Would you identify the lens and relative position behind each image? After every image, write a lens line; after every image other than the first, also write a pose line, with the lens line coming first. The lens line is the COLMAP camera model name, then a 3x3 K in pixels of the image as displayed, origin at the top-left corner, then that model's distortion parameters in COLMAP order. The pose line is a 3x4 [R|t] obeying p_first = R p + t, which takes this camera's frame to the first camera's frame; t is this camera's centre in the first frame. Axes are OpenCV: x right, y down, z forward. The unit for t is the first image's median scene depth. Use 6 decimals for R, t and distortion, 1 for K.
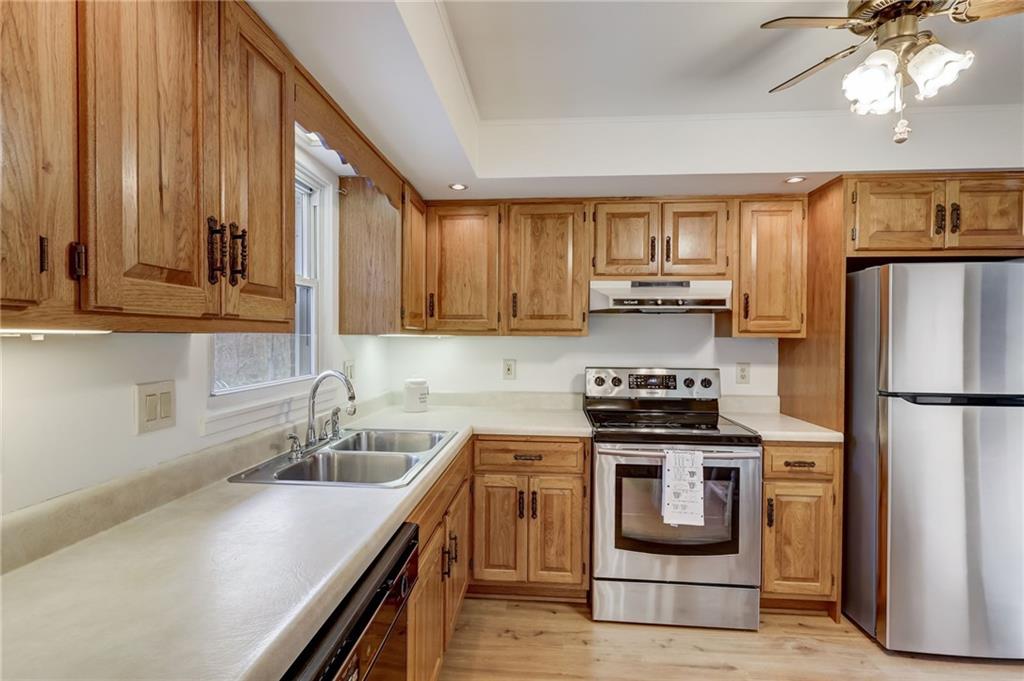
lens RADIAL K [[475.5, 0, 510.2], [0, 475.5, 341.3], [0, 0, 1]] dist [-0.001166, -0.000503]
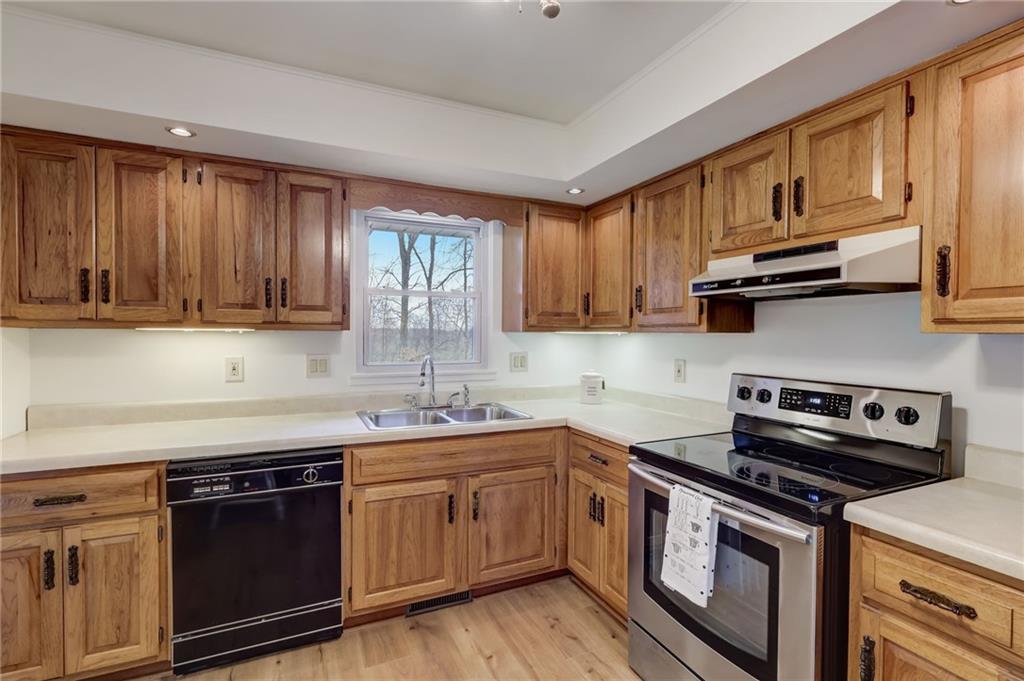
lens RADIAL K [[475.5, 0, 509.9], [0, 475.5, 342.7], [0, 0, 1]] dist [-0.001166, -0.000503]
pose [[0.487699, 0.013784, -0.872903, 0.760145], [-0.012134, 0.999886, 0.009010, 0.003532], [0.872928, 0.006198, 0.487810, 0.370148]]
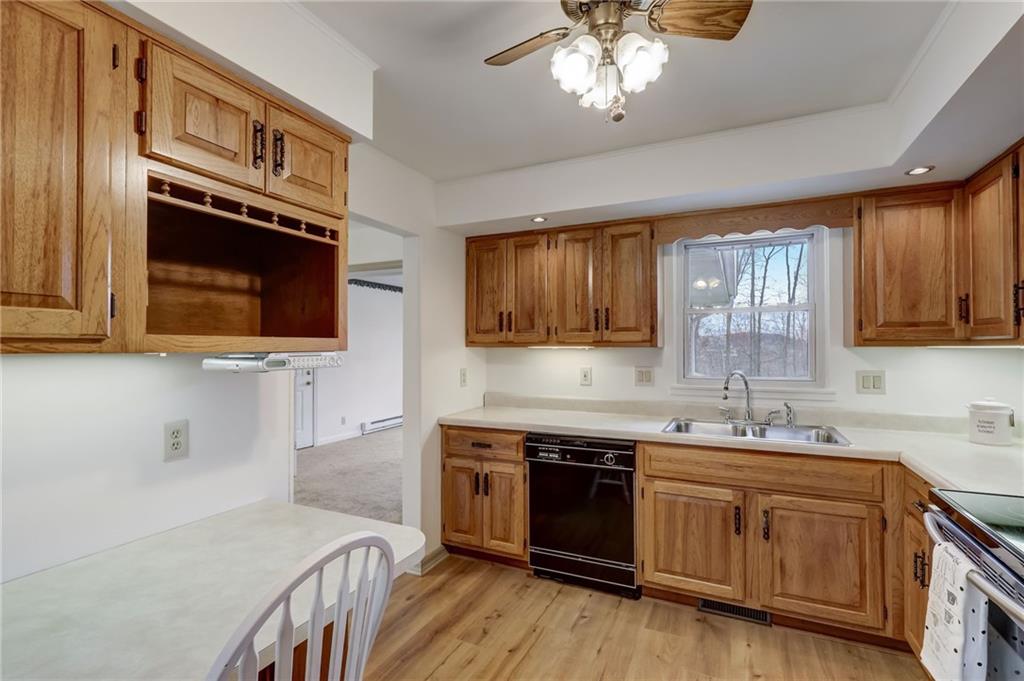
lens RADIAL K [[475.5, 0, 509.1], [0, 475.5, 342.6], [0, 0, 1]] dist [-0.001166, -0.000503]
pose [[-0.360651, -0.015215, -0.932577, 0.955875], [-0.010129, 0.999872, -0.012396, -0.001478], [0.932646, 0.004976, -0.360759, 0.639984]]
